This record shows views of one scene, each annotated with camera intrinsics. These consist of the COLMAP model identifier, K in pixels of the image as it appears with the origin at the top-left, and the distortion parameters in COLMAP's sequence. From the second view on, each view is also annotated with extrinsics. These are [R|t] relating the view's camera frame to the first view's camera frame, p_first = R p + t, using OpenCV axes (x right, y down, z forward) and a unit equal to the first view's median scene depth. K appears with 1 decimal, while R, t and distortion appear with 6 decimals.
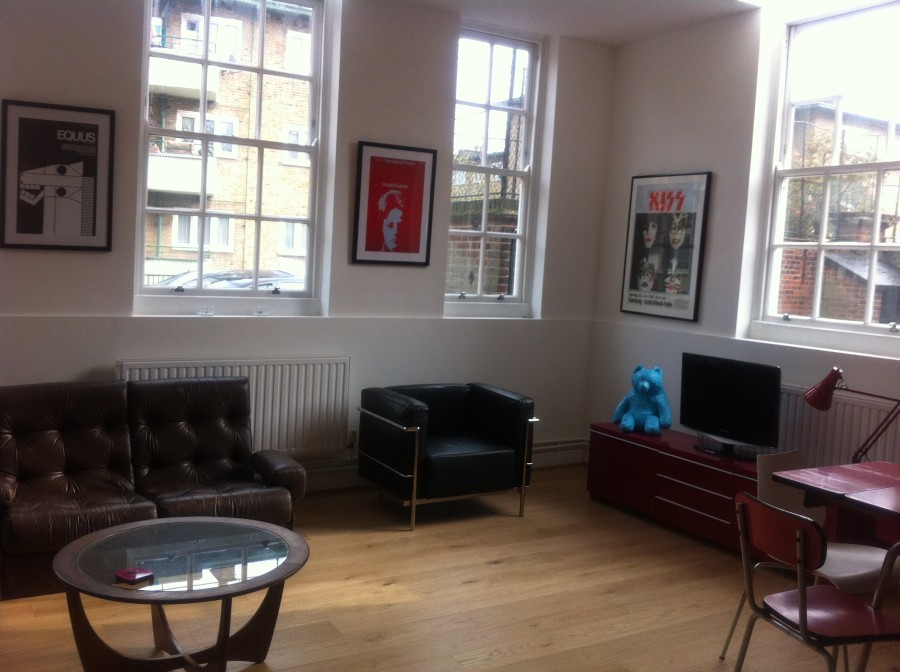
lens RADIAL K [[867.4, 0, 450.0], [0, 867.4, 336.0], [0, 0, 1]] dist [0.116504, -0.352254]
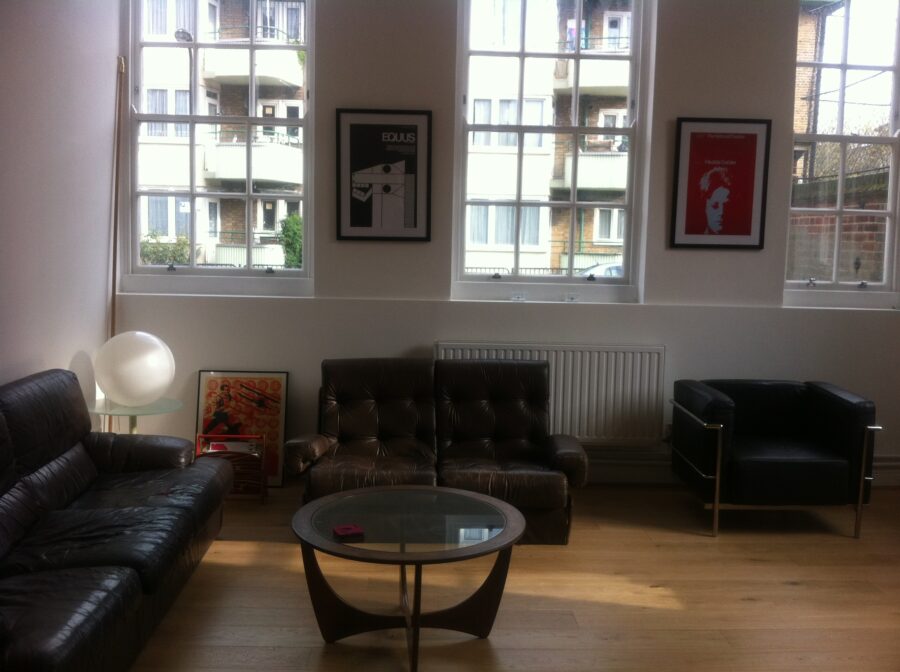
lens RADIAL K [[855.9, 0, 450.0], [0, 855.9, 336.0], [0, 0, 1]] dist [0.161611, -0.454545]
pose [[0.877463, 0.028677, -0.478785, 0.144306], [-0.025273, 0.999589, 0.013553, 0.006414], [0.478977, 0.000208, 0.877827, 0.062544]]
